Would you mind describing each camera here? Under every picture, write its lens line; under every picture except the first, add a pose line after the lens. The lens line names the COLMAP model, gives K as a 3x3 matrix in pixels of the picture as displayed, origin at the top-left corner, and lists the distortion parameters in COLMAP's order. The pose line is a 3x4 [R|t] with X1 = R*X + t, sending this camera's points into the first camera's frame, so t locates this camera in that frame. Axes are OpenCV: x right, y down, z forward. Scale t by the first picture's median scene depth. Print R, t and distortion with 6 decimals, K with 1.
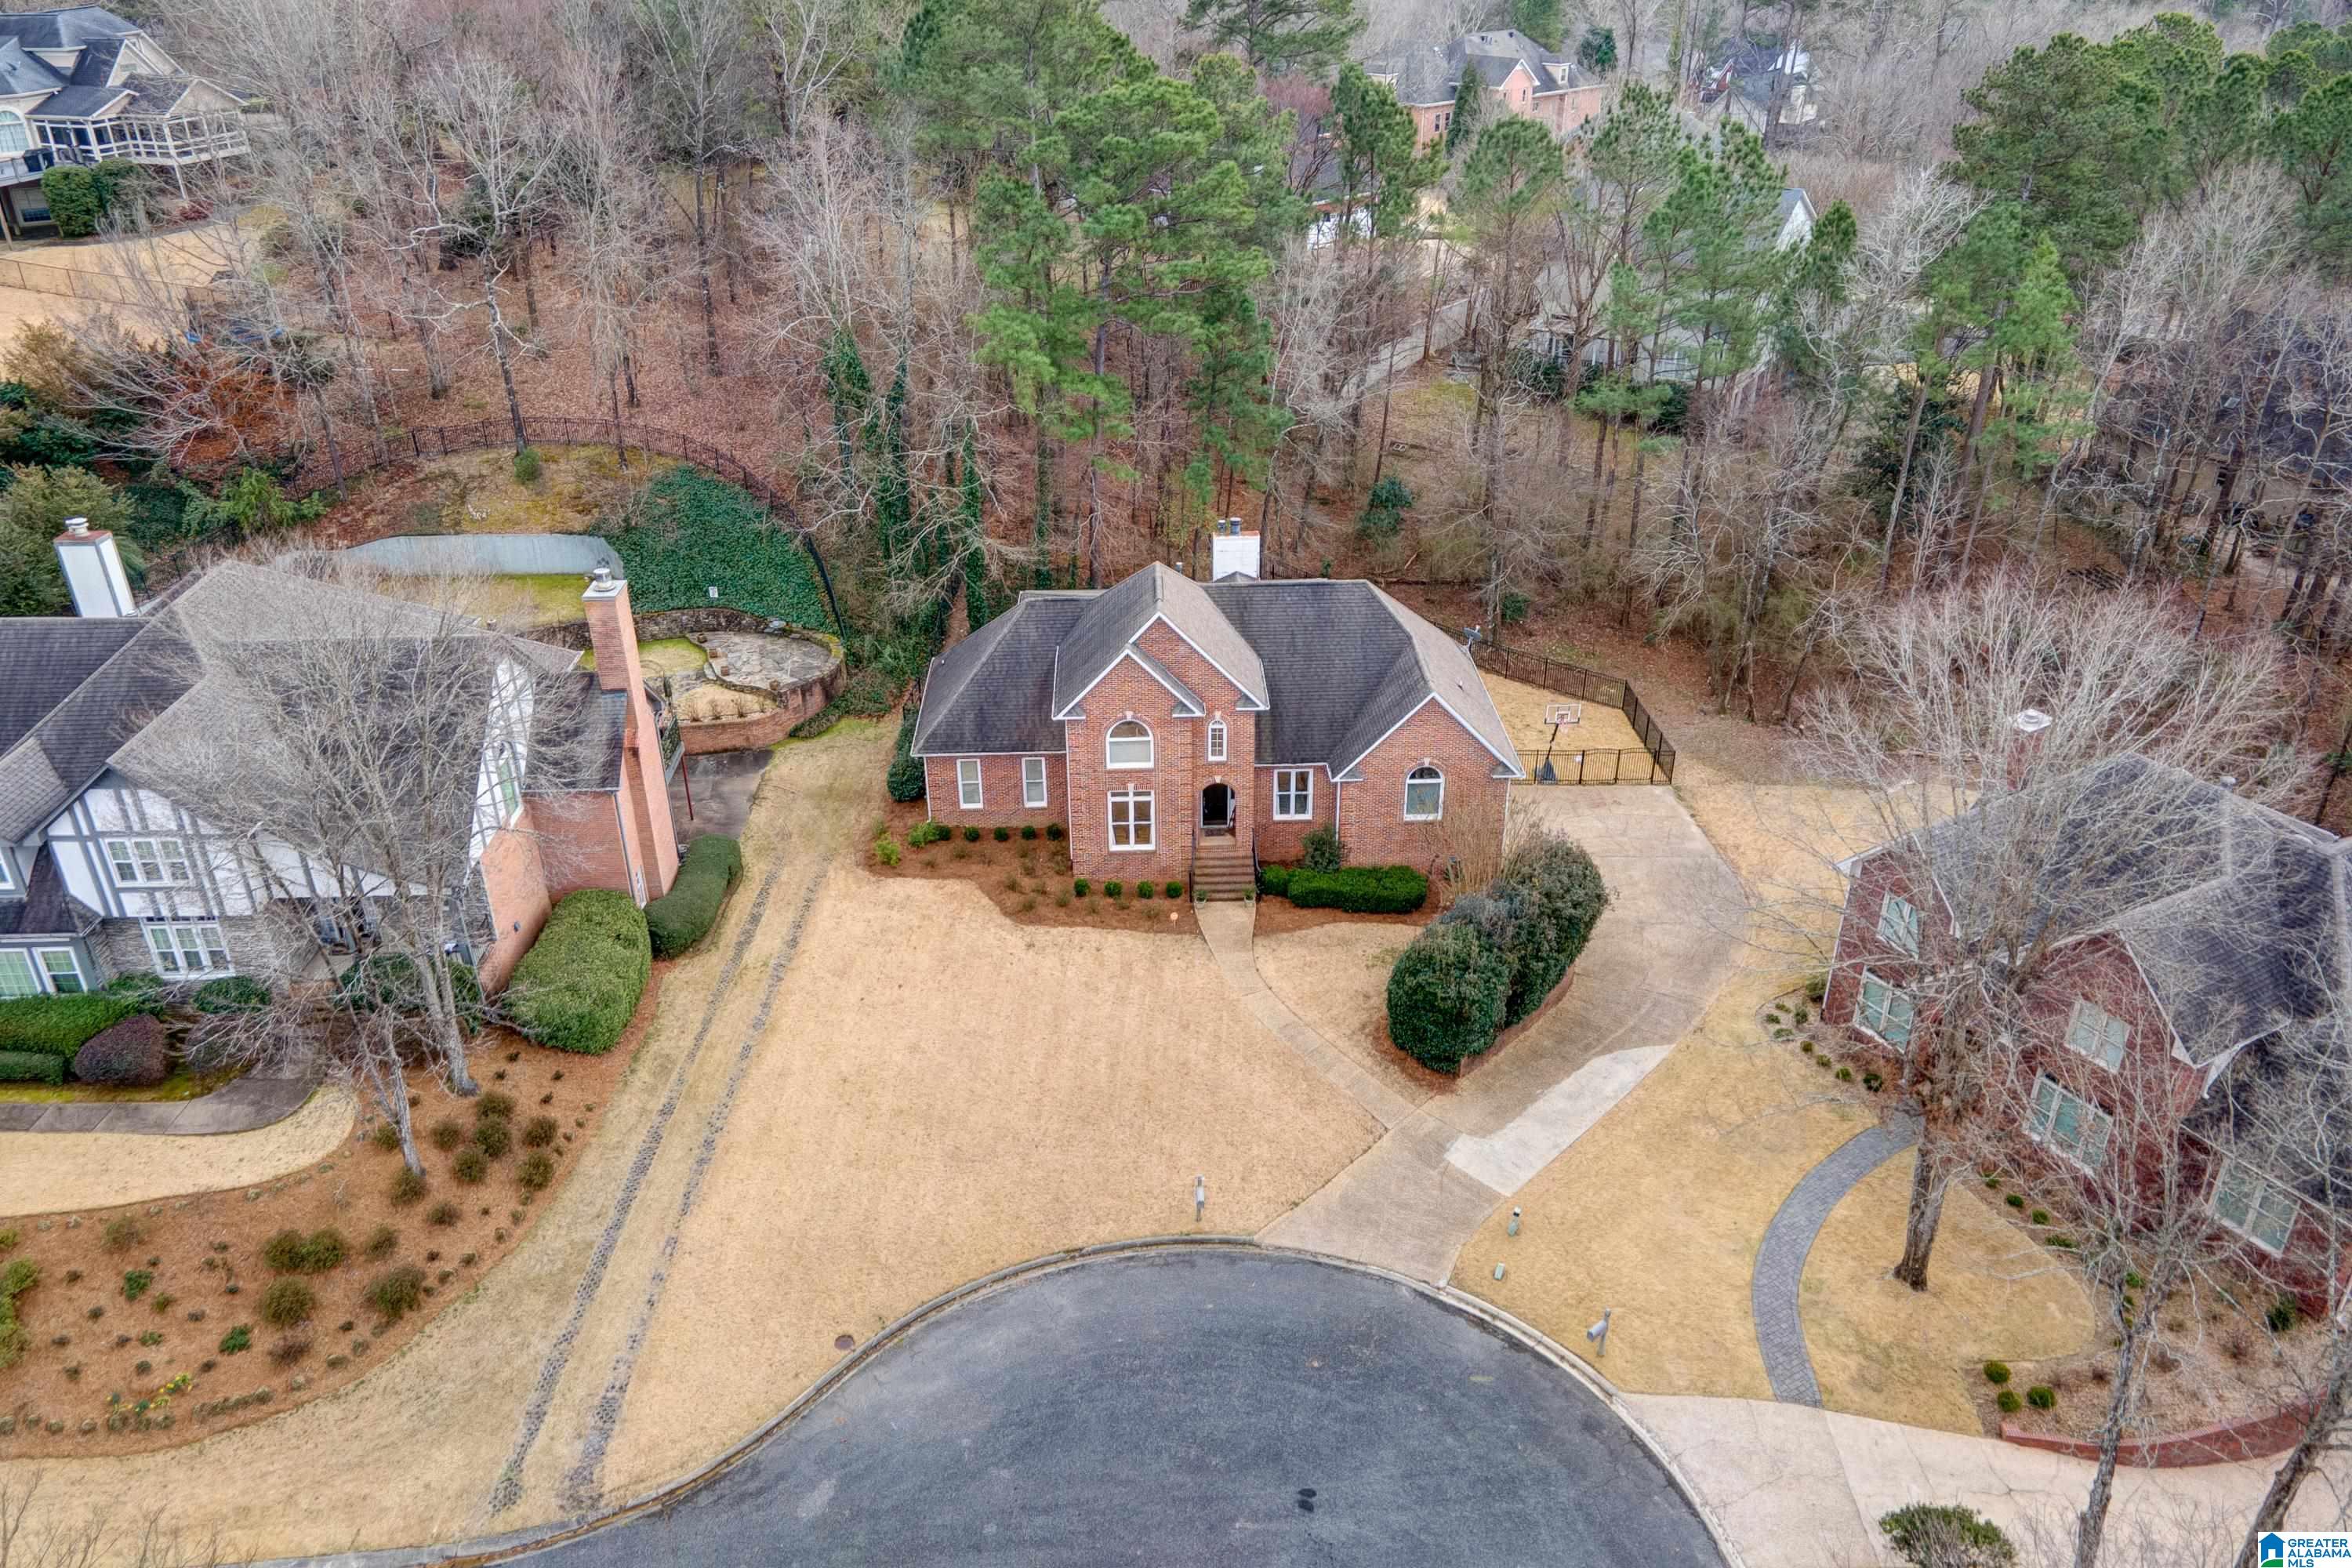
lens RADIAL K [[1699.4, 0, 1176.0], [0, 1699.4, 784.0], [0, 0, 1]] dist [0.034598, -0.000660]
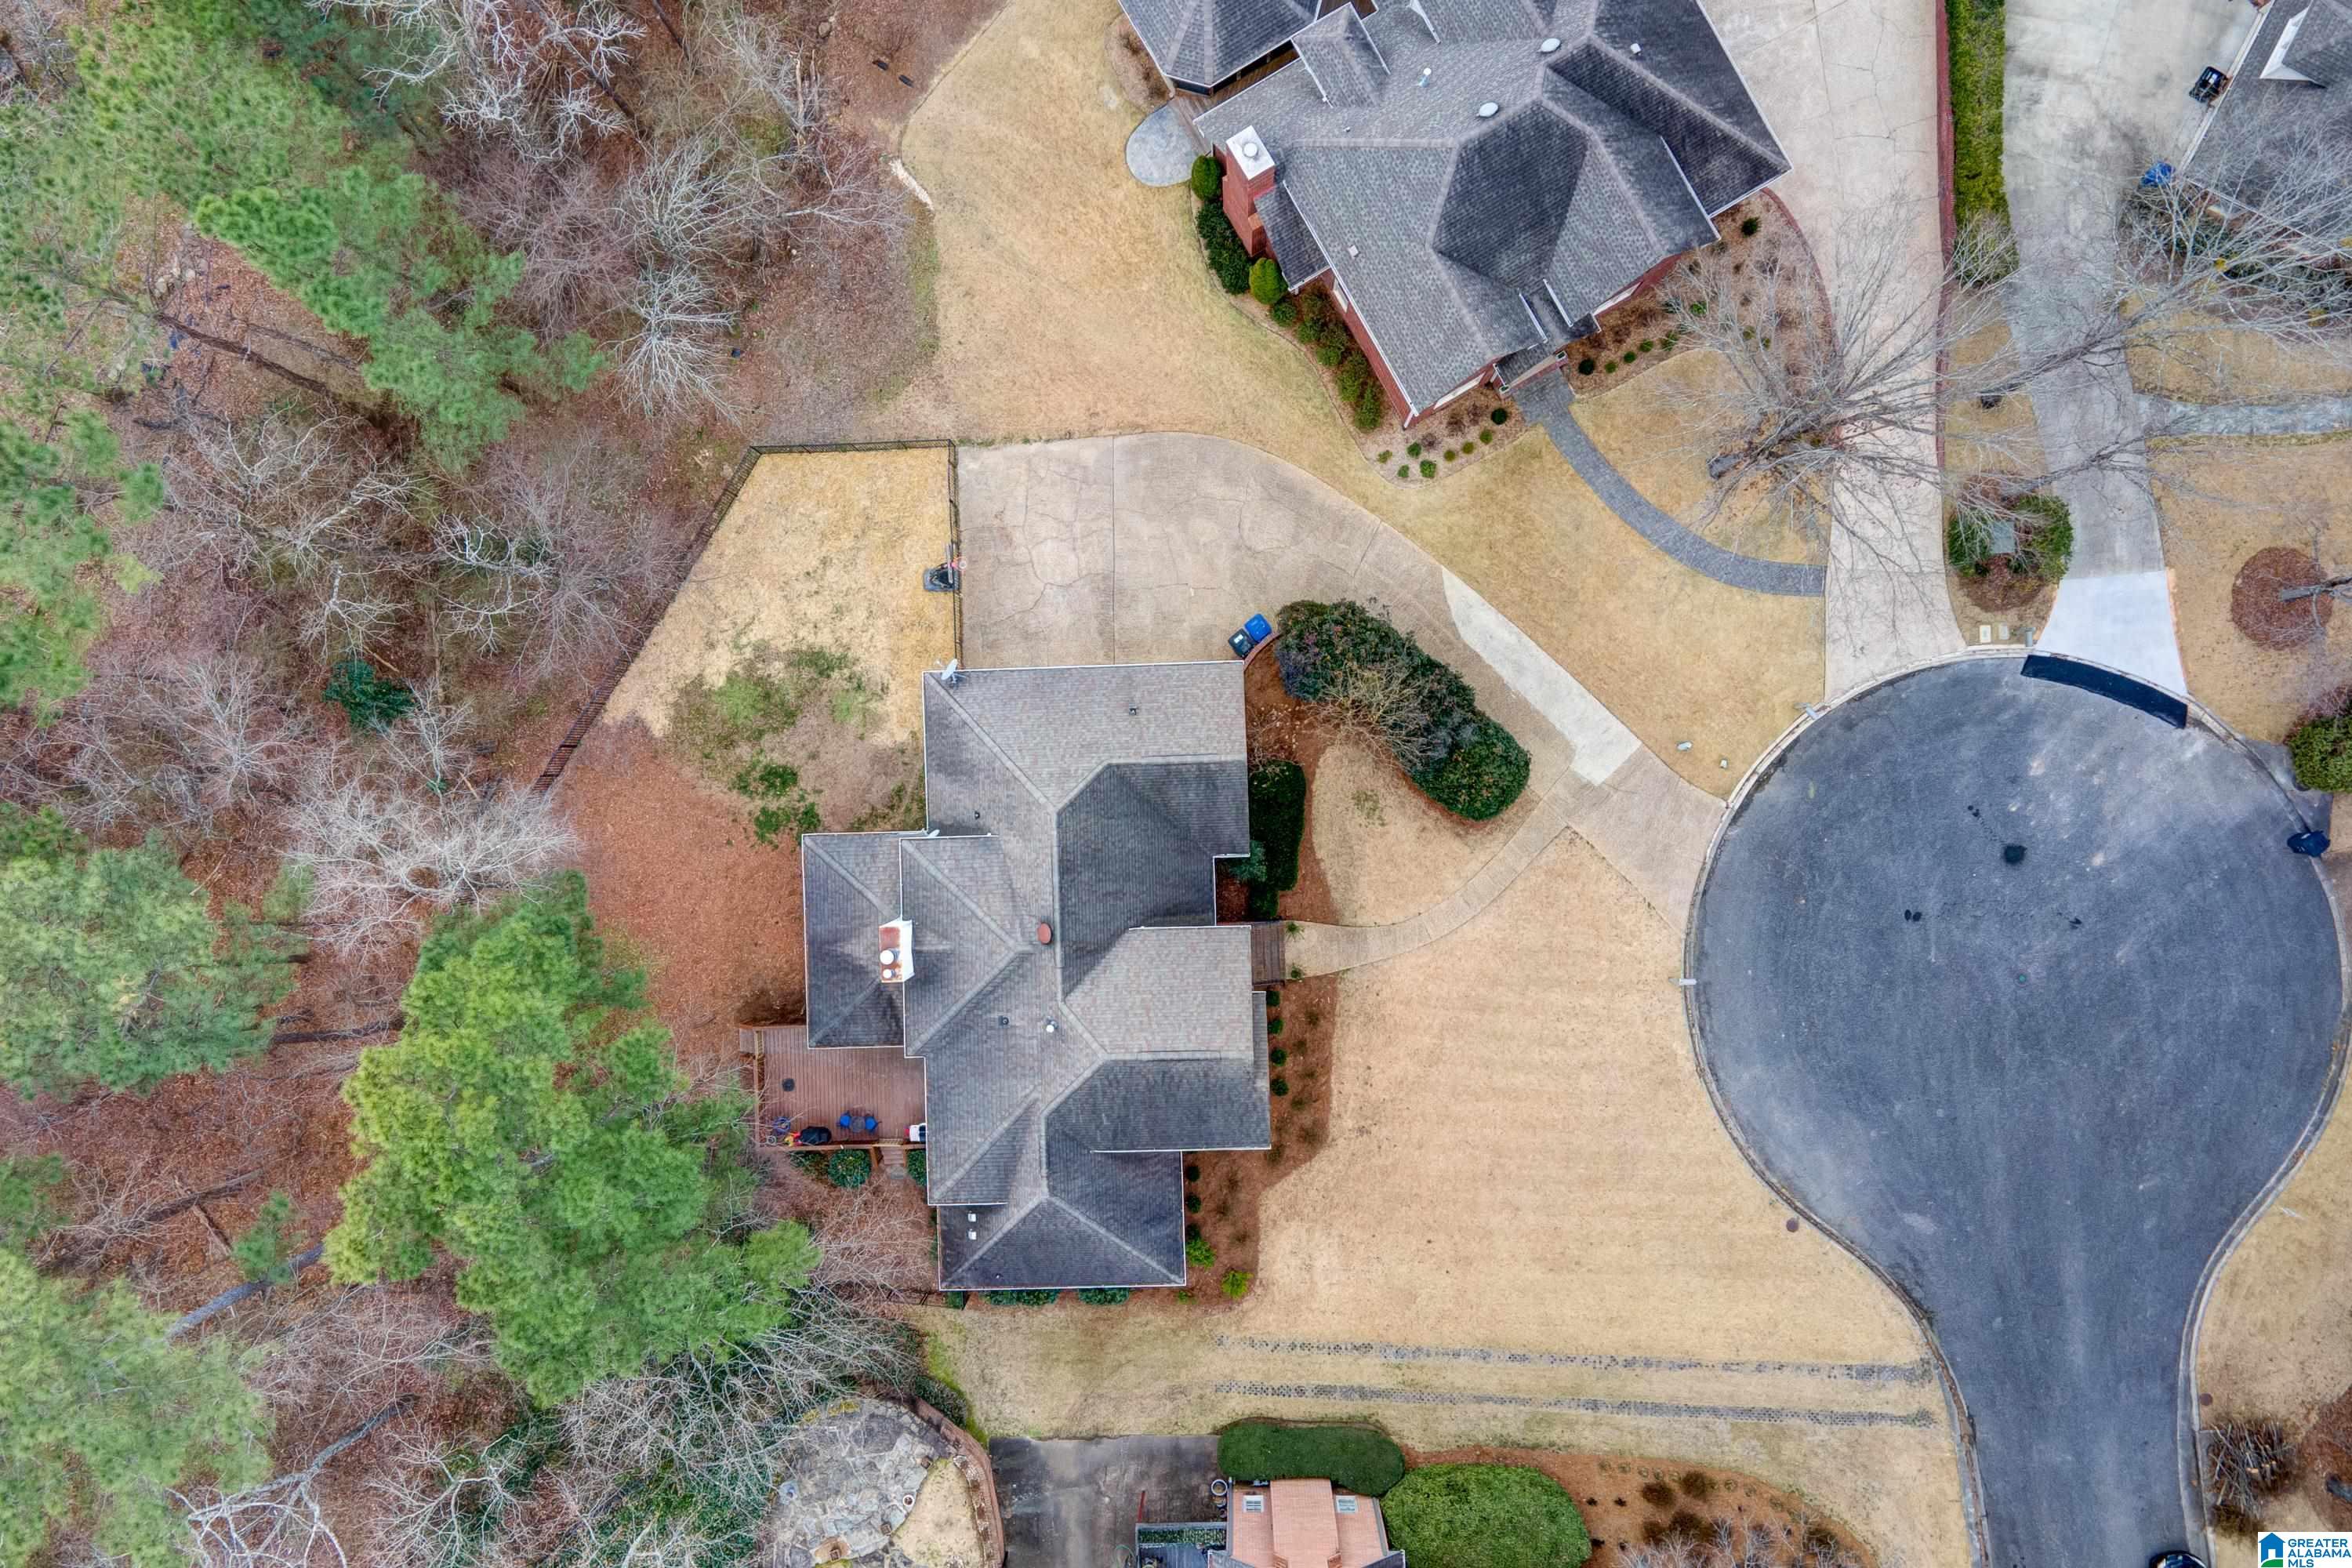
lens RADIAL K [[1706.7, 0, 1176.0], [0, 1706.7, 784.0], [0, 0, 1]] dist [0.040862, 0.008951]
pose [[0.005156, -0.999987, 0.000520, 0.131893], [0.500258, 0.003029, 0.865871, -0.891100], [-0.865861, -0.004204, 0.500266, 0.533814]]
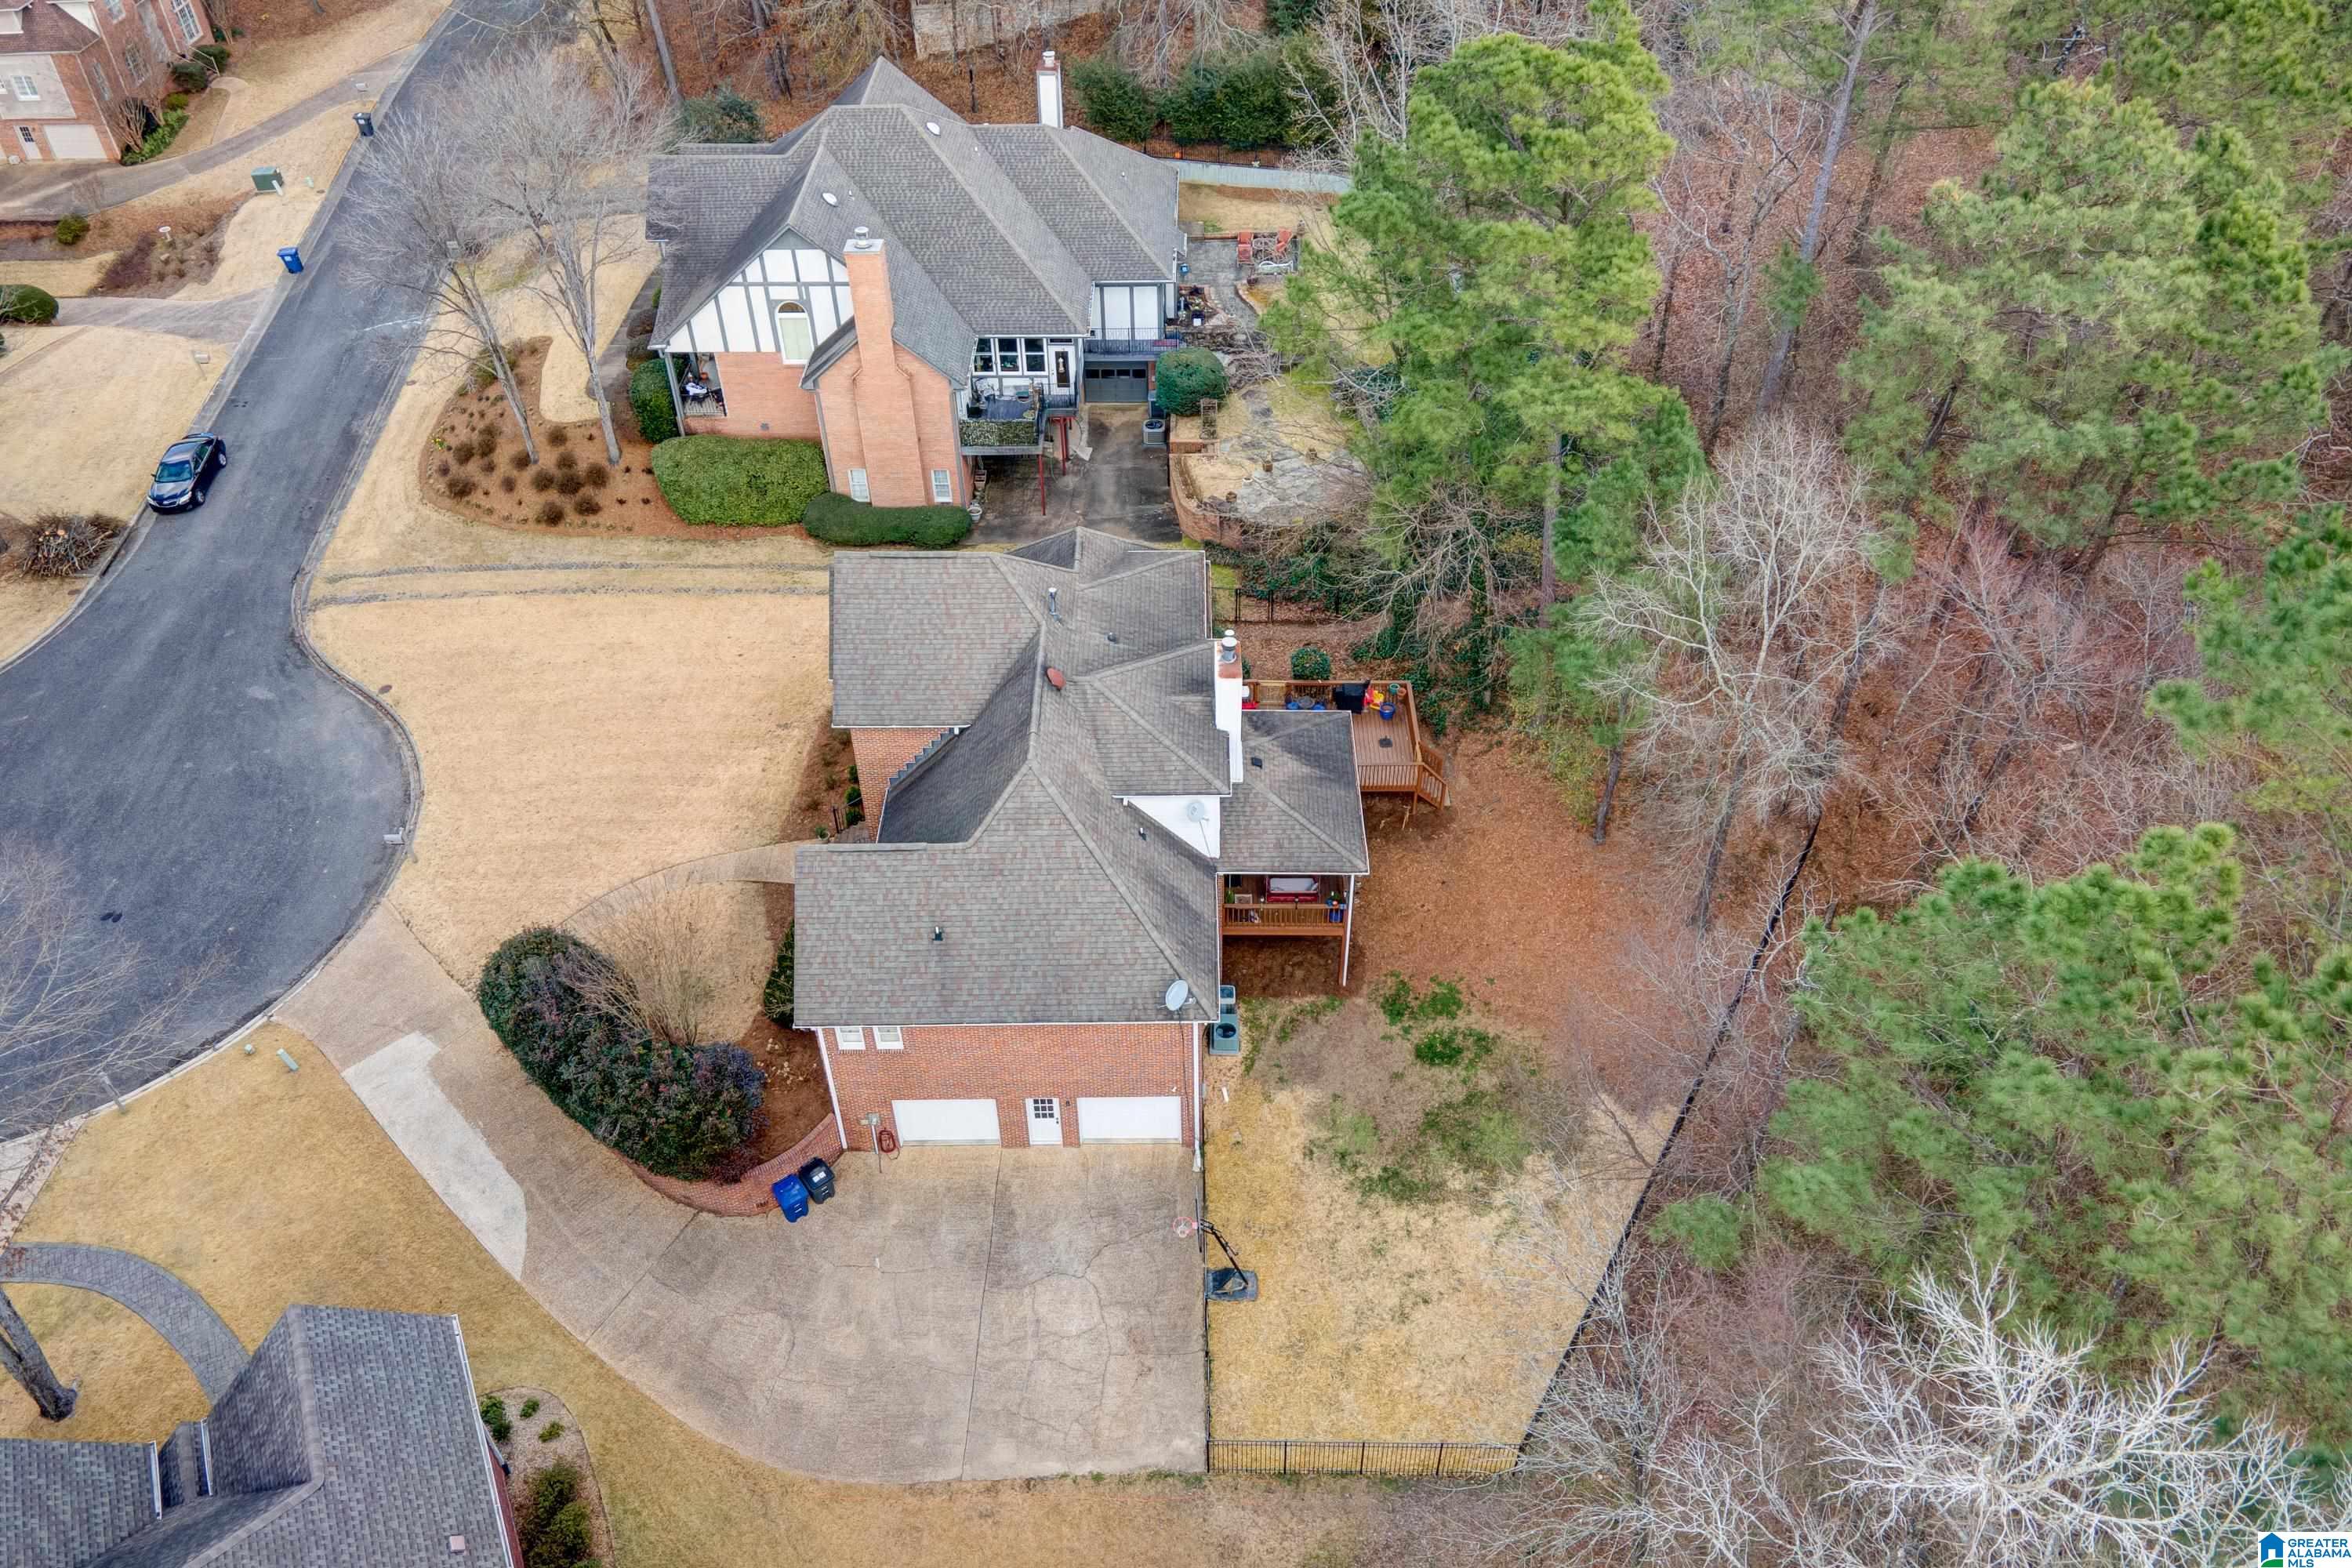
lens RADIAL K [[1706.7, 0, 1176.0], [0, 1706.7, 784.0], [0, 0, 1]] dist [0.040862, 0.008951]
pose [[-0.036193, 0.668834, -0.742530, 0.692024], [-0.458964, 0.648897, 0.606865, -0.615185], [0.887717, 0.362759, 0.283486, 0.896272]]
